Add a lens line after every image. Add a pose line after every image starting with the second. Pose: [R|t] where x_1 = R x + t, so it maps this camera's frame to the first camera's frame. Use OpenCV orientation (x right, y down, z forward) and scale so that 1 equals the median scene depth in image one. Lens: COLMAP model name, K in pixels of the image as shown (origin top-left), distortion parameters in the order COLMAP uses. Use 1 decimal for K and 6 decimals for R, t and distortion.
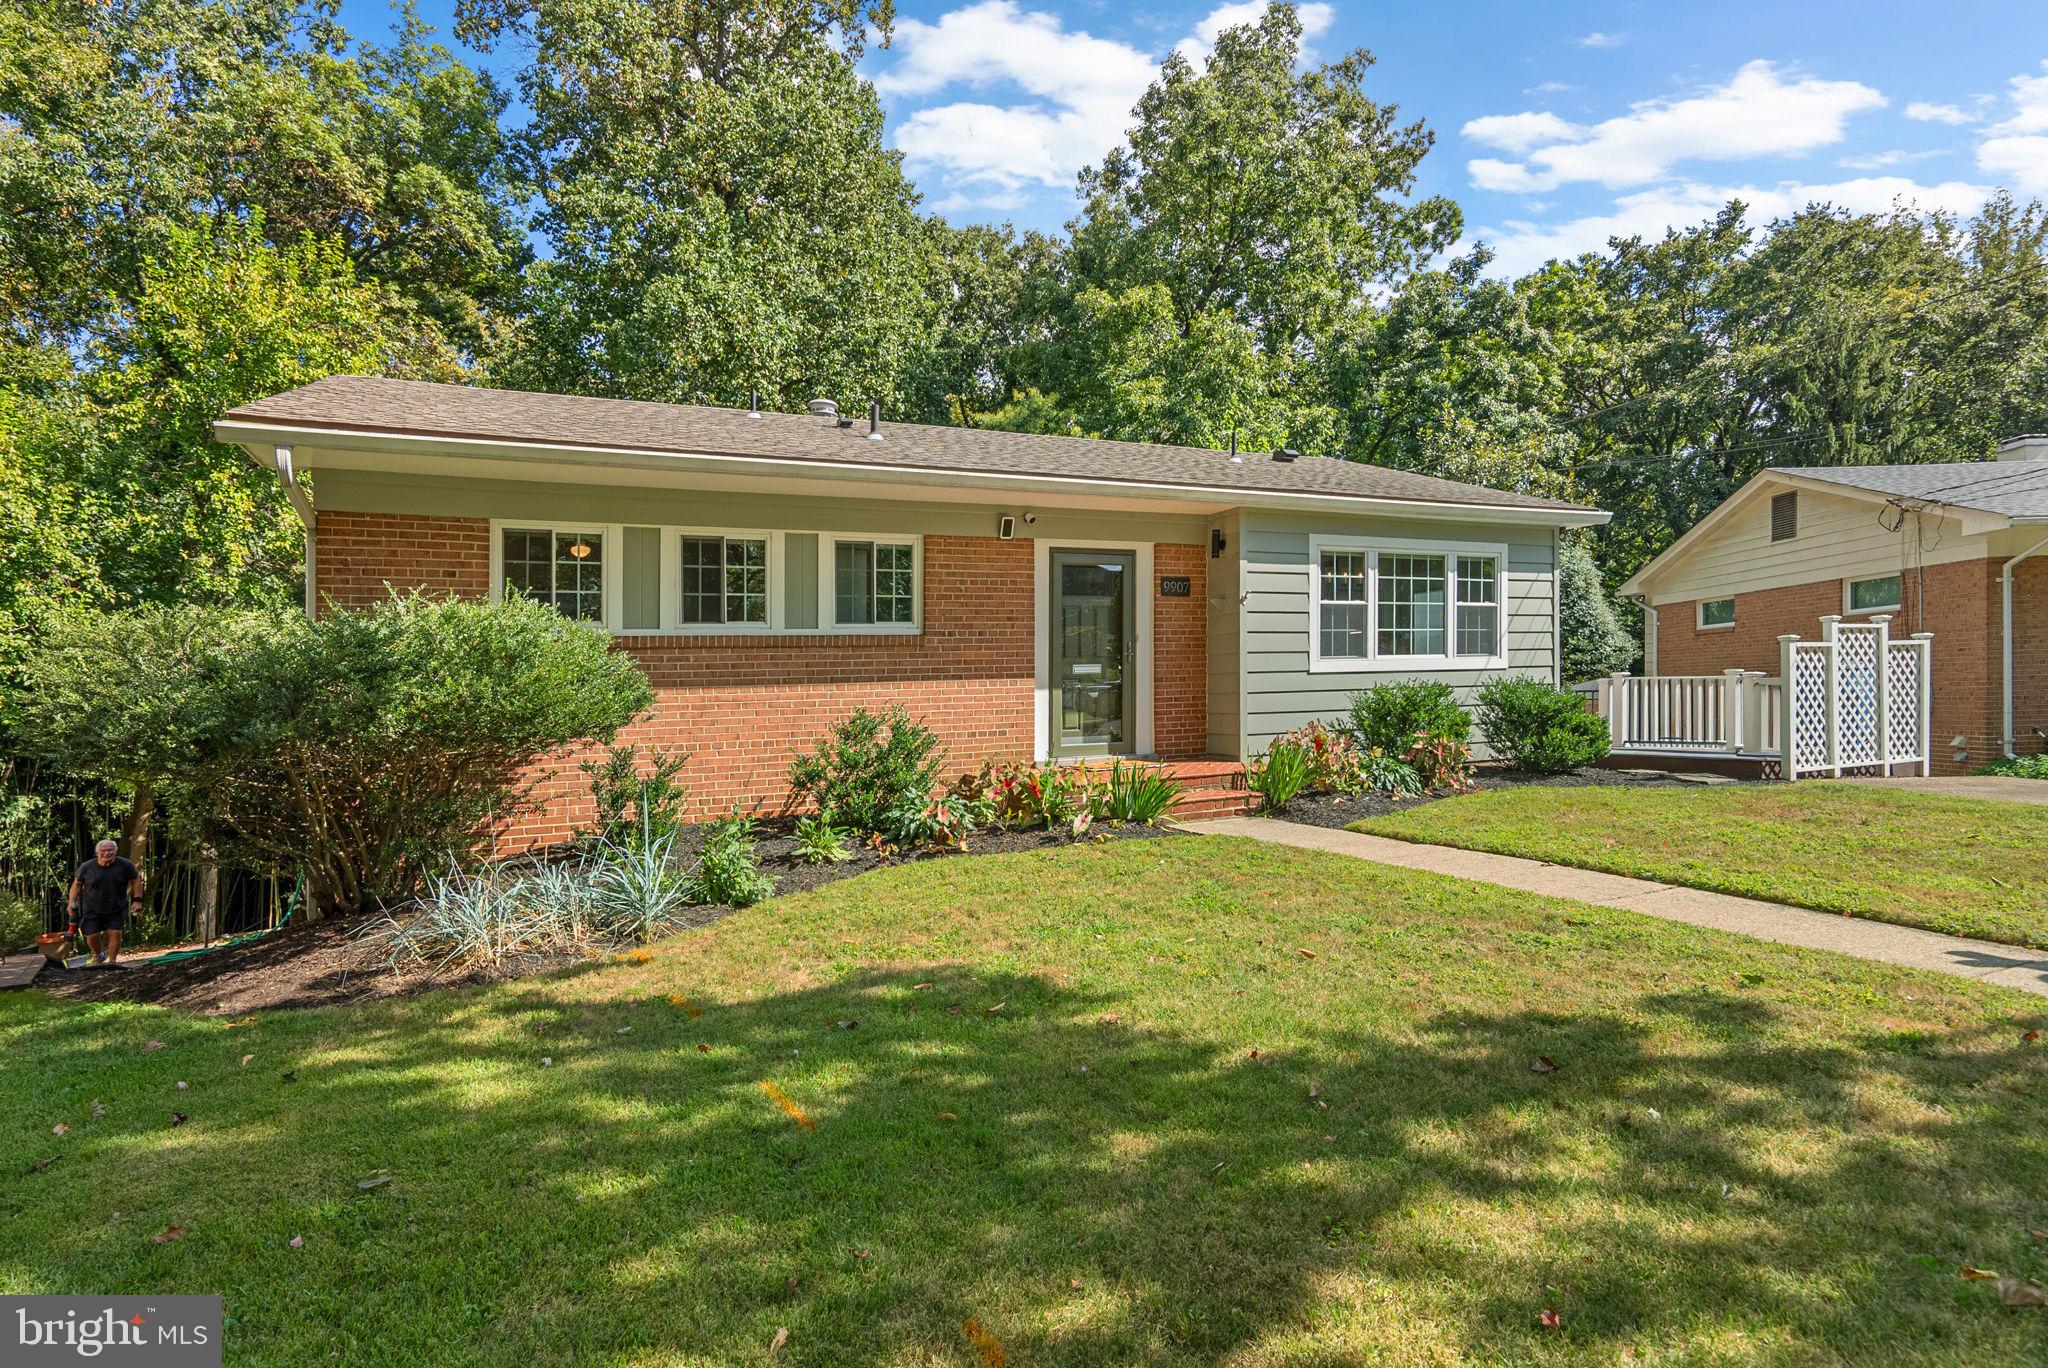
lens RADIAL K [[1050.2, 0, 1025.7], [0, 1050.2, 693.7], [0, 0, 1]] dist [0.002286, -0.000823]
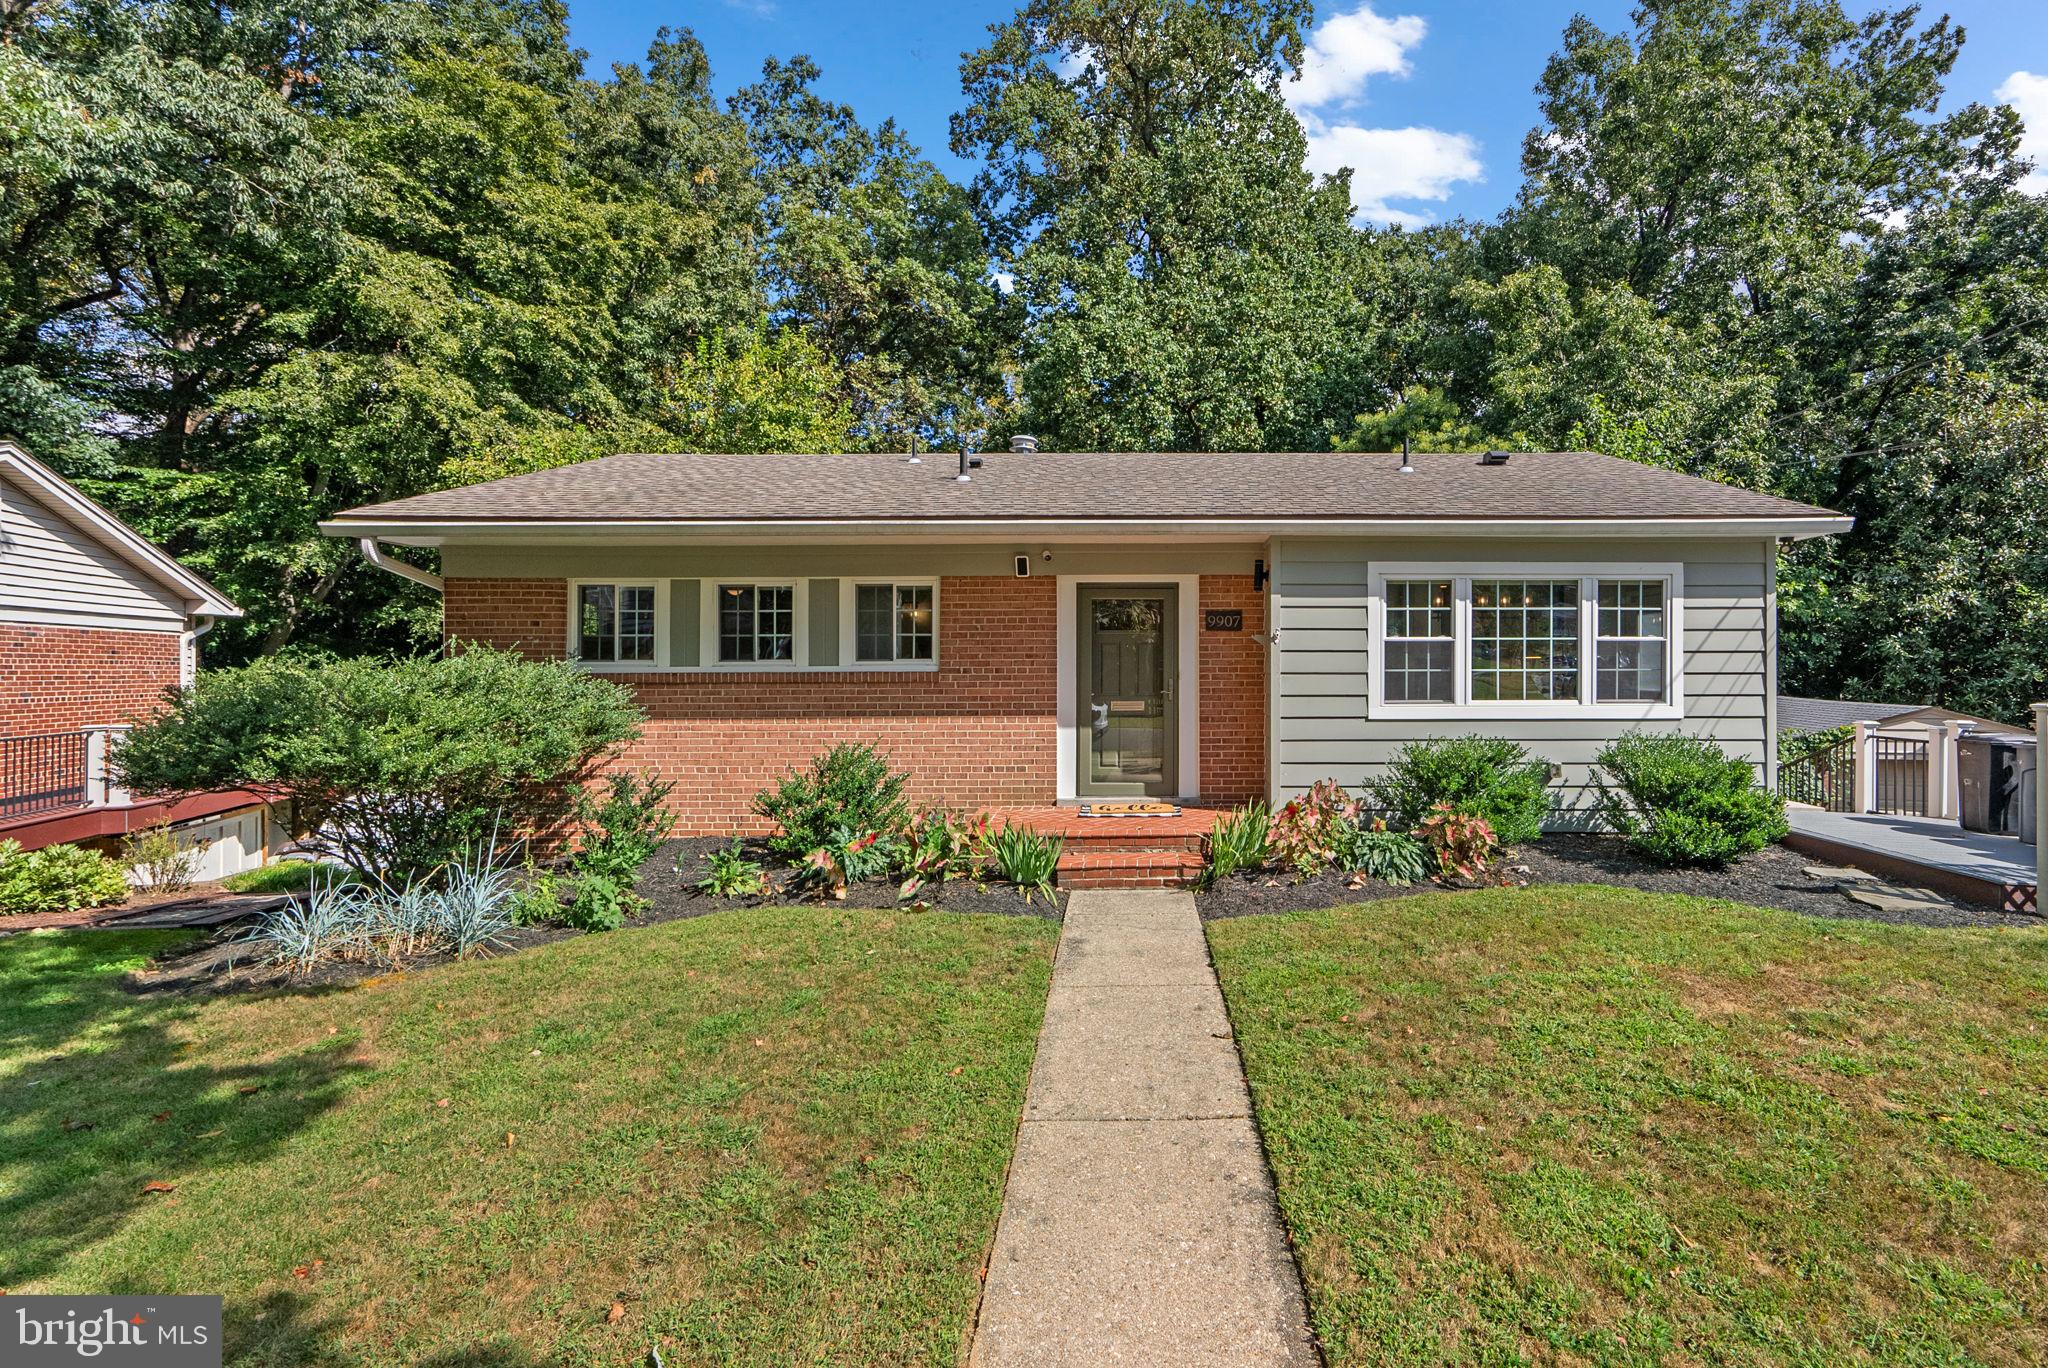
lens RADIAL K [[956.2, 0, 1022.4], [0, 956.2, 671.2], [0, 0, 1]] dist [-0.008893, 0.002446]
pose [[0.911109, 0.021096, -0.411624, 0.330461], [-0.024593, 0.999692, -0.003201, -0.050067], [0.411430, 0.013040, 0.911348, 0.153068]]
